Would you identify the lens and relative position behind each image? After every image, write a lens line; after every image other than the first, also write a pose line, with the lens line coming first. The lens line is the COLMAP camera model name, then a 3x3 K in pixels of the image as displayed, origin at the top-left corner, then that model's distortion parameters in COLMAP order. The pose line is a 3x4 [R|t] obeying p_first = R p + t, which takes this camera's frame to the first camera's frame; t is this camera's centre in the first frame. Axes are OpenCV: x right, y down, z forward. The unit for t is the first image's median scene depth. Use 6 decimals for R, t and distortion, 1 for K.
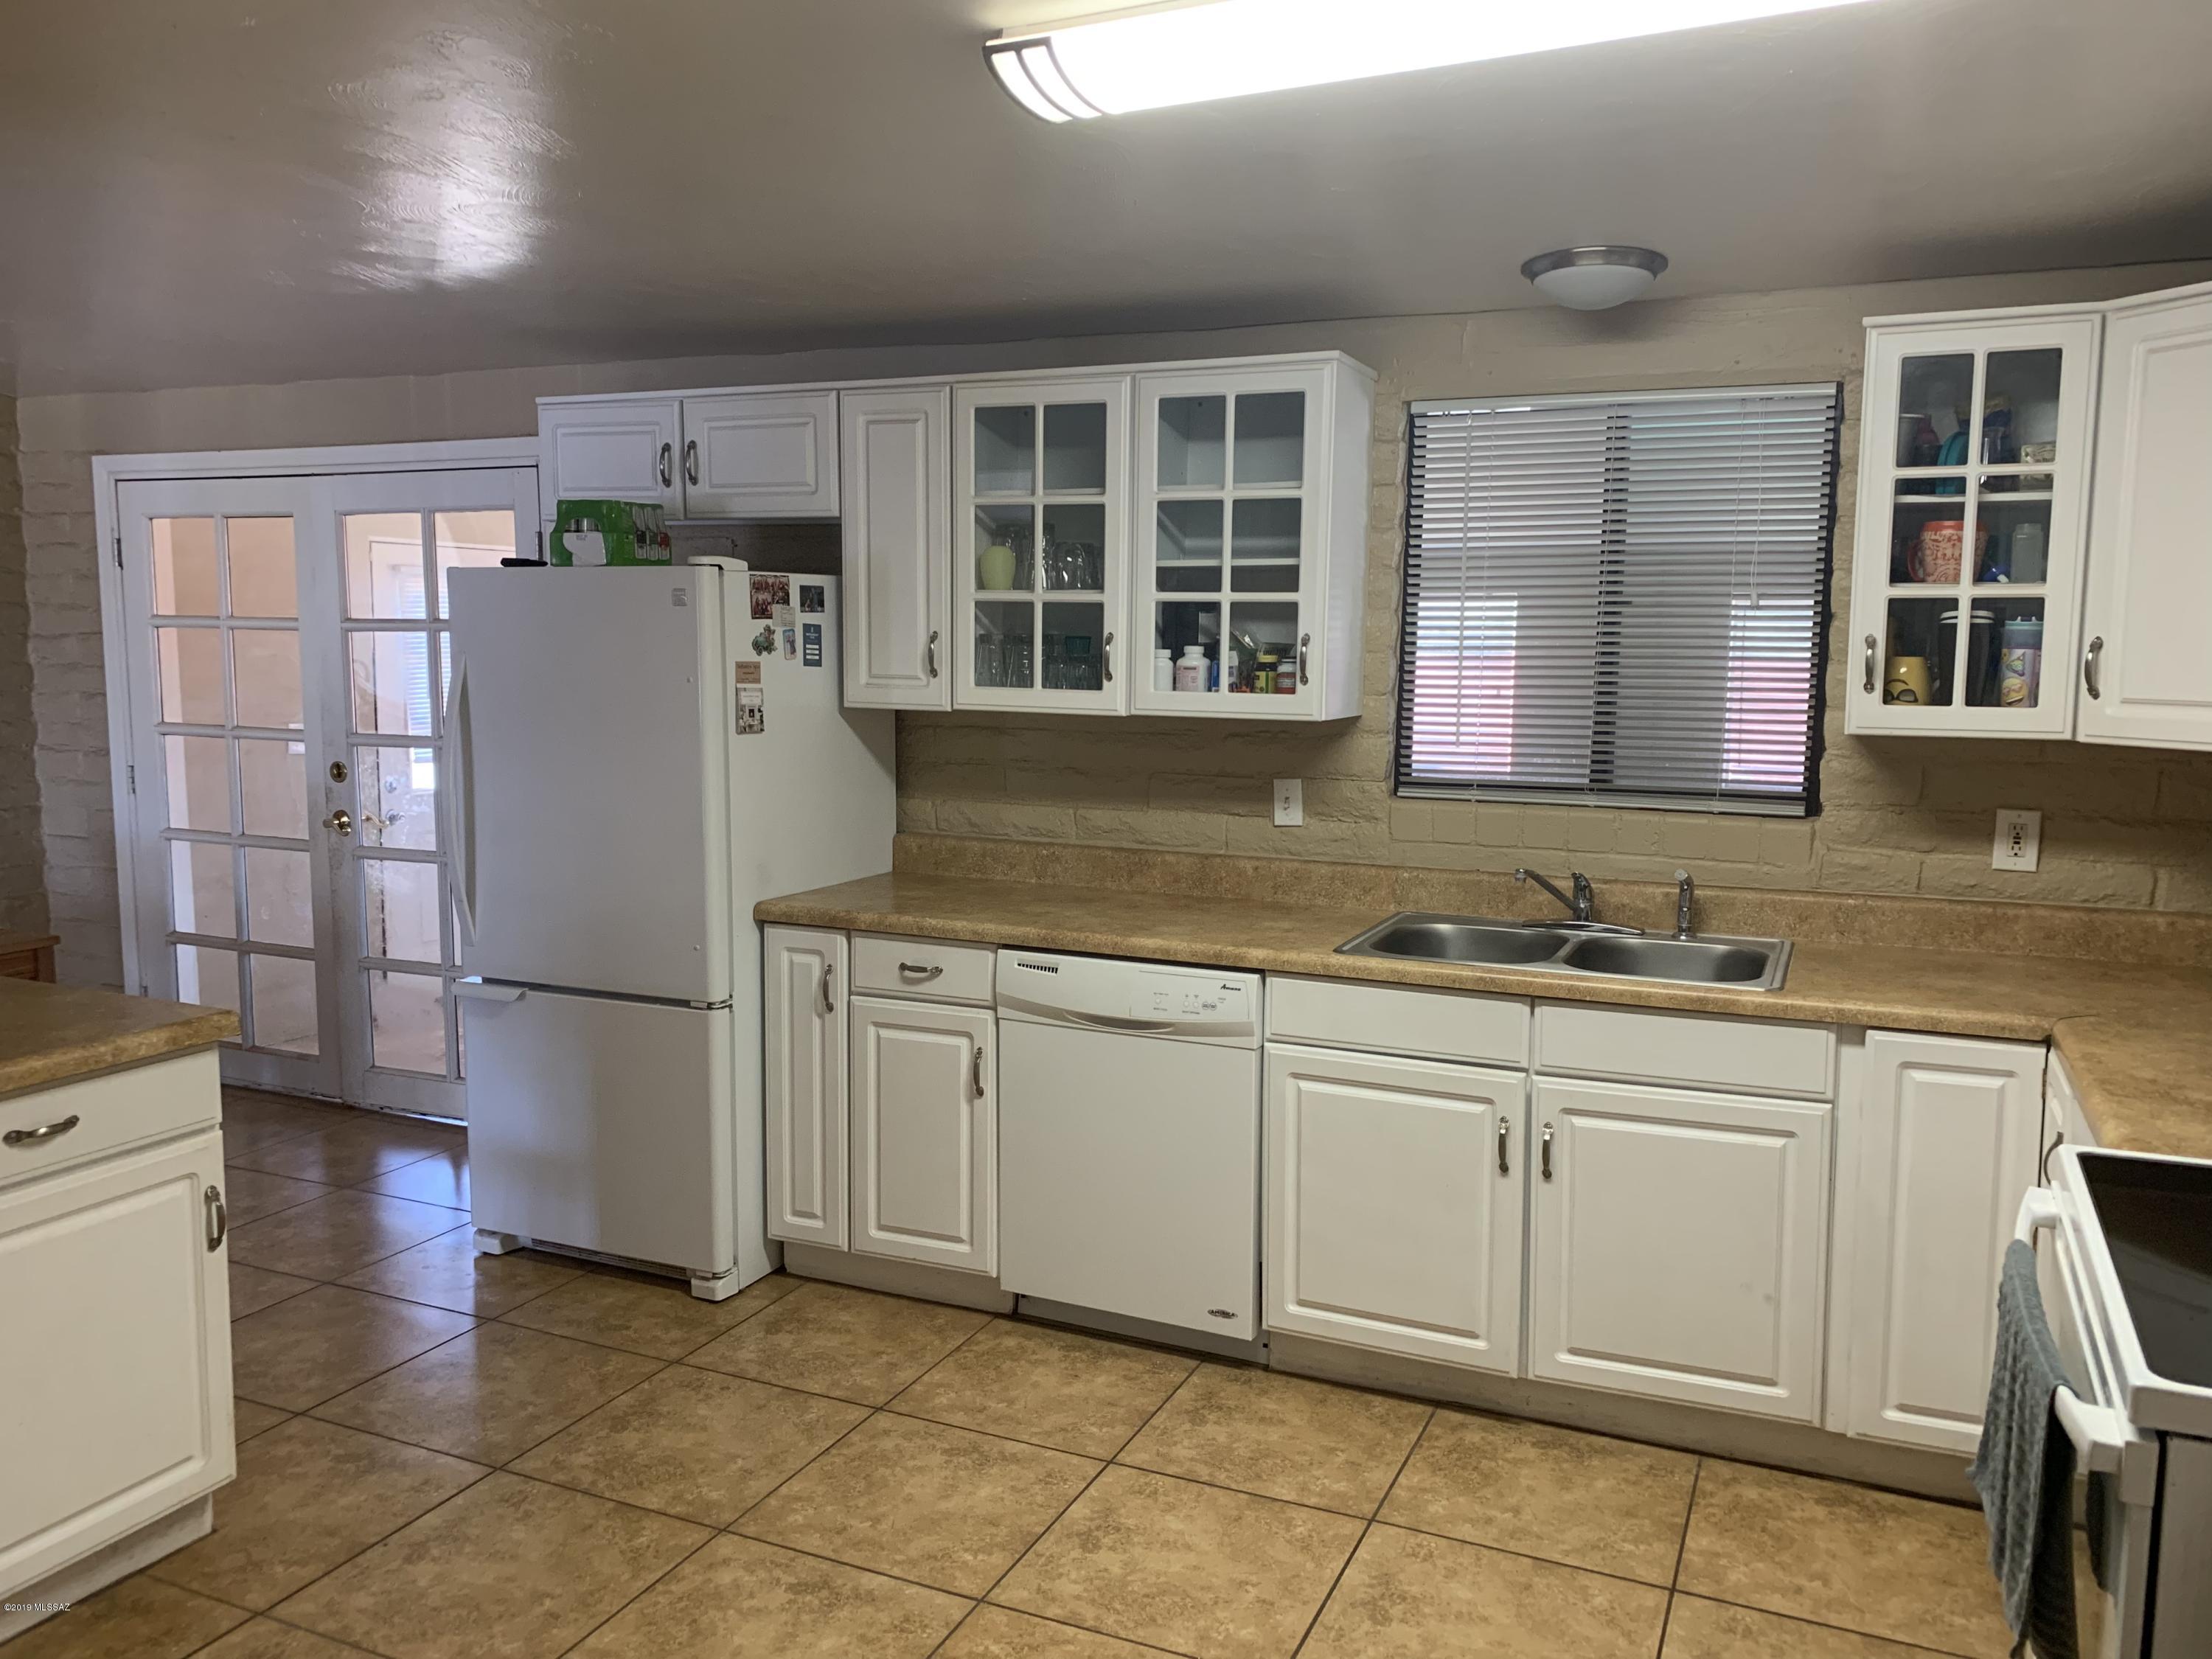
lens RADIAL K [[1721.1, 0, 1139.9], [0, 1721.1, 831.8], [0, 0, 1]] dist [0.139941, -0.280047]
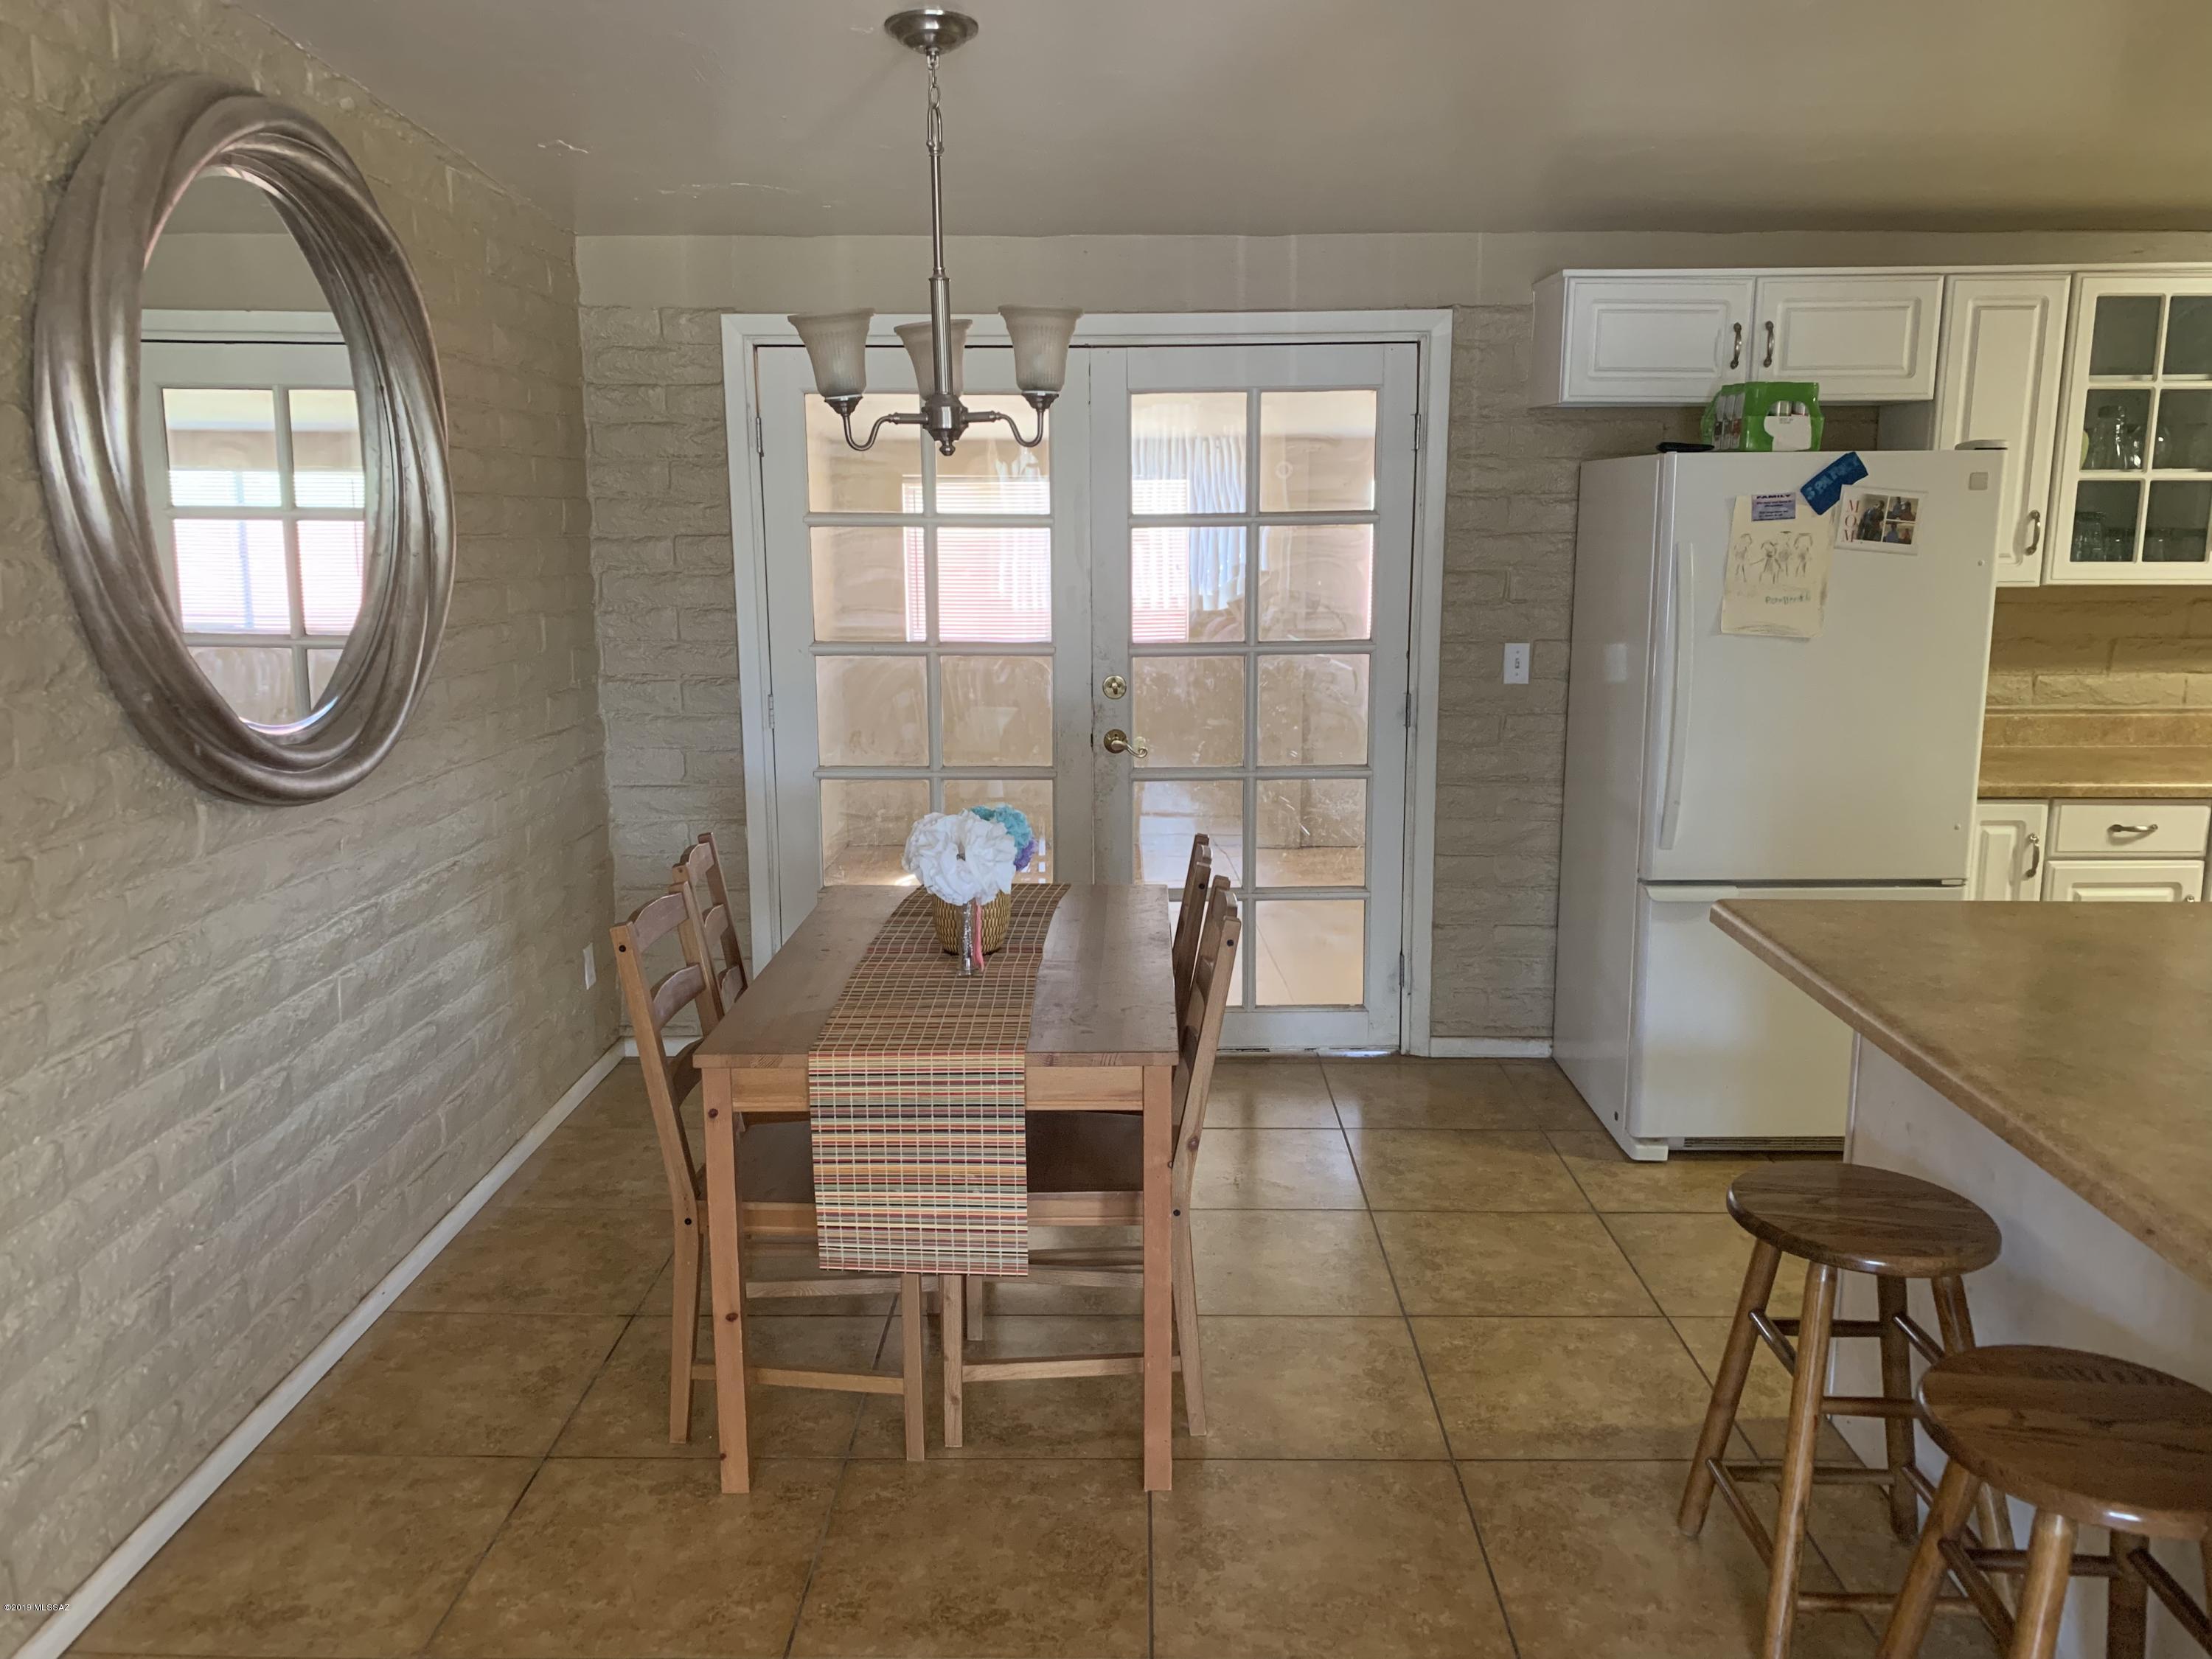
lens RADIAL K [[1682.0, 0, 1106.0], [0, 1682.0, 829.5], [0, 0, 1]] dist [0.089479, -0.126803]
pose [[0.918354, -0.084537, 0.386625, -1.109028], [0.059595, 0.995320, 0.076075, -0.037766], [-0.391247, -0.046823, 0.919094, 0.274939]]
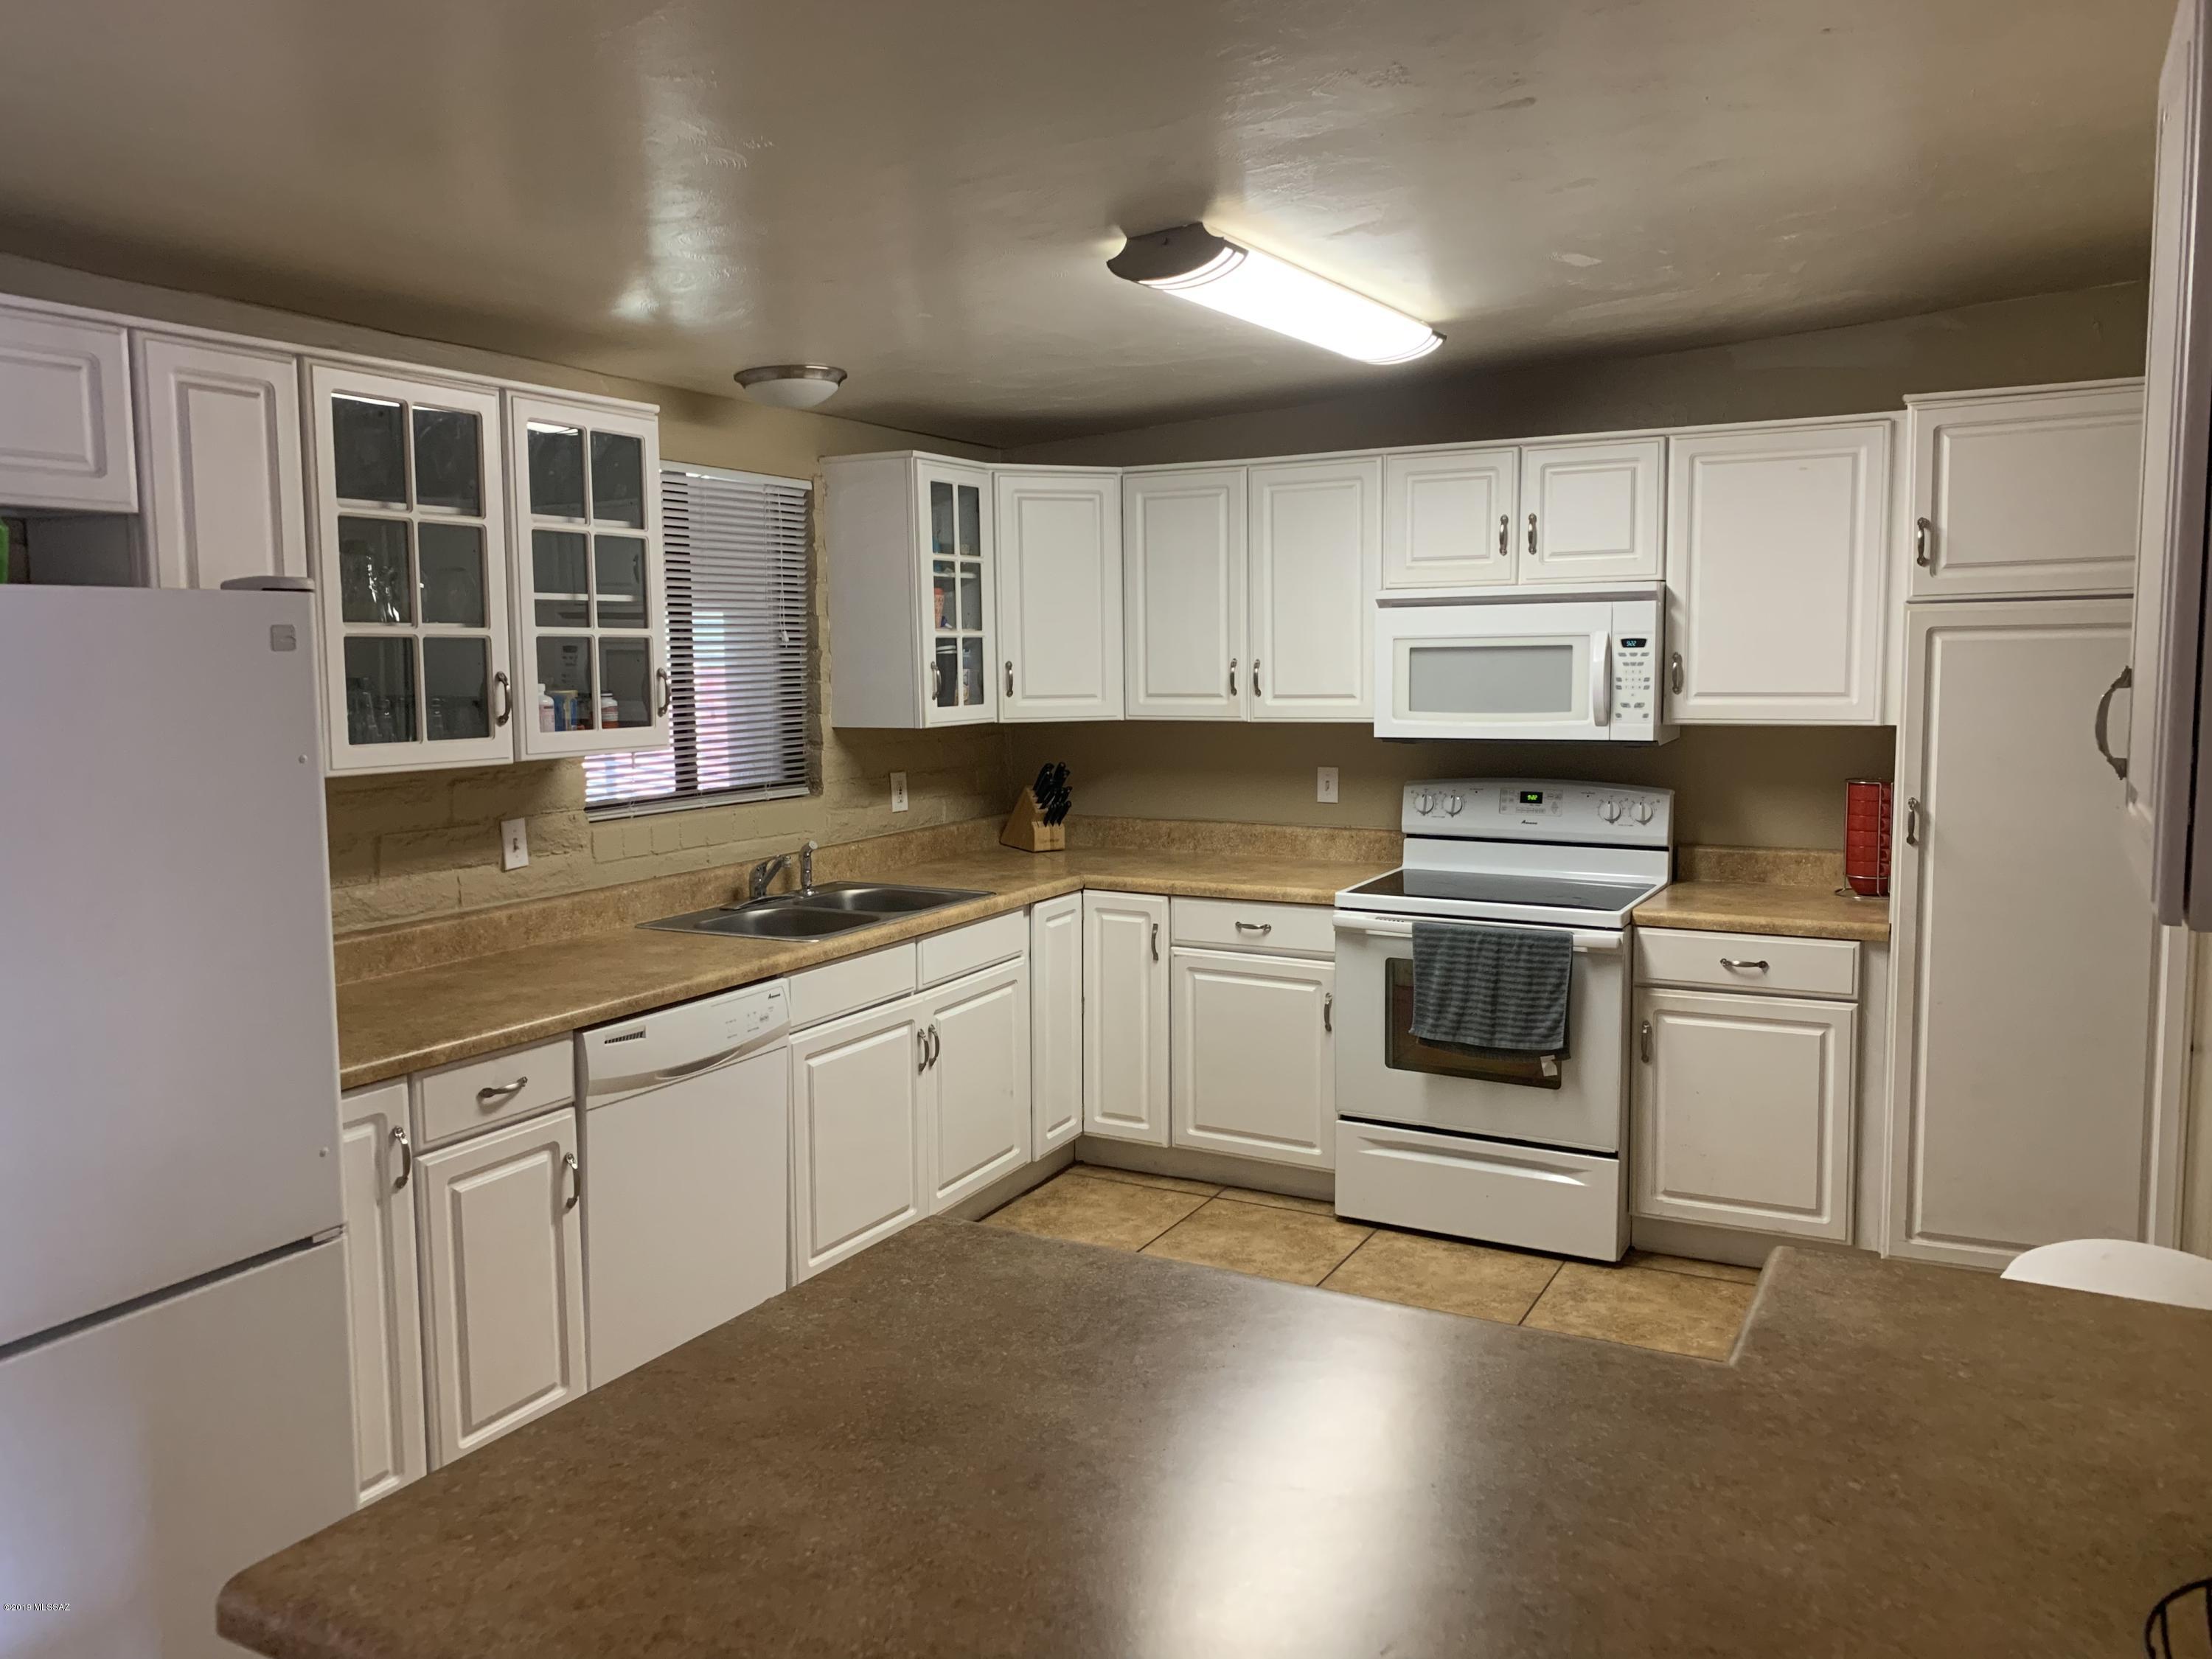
lens RADIAL K [[1684.0, 0, 1109.2], [0, 1684.0, 835.5], [0, 0, 1]] dist [0.047577, -0.068974]
pose [[0.066542, -0.120251, 0.990511, -0.880532], [0.126841, 0.985677, 0.111143, -0.090075], [-0.989689, 0.118242, 0.080842, 0.631218]]
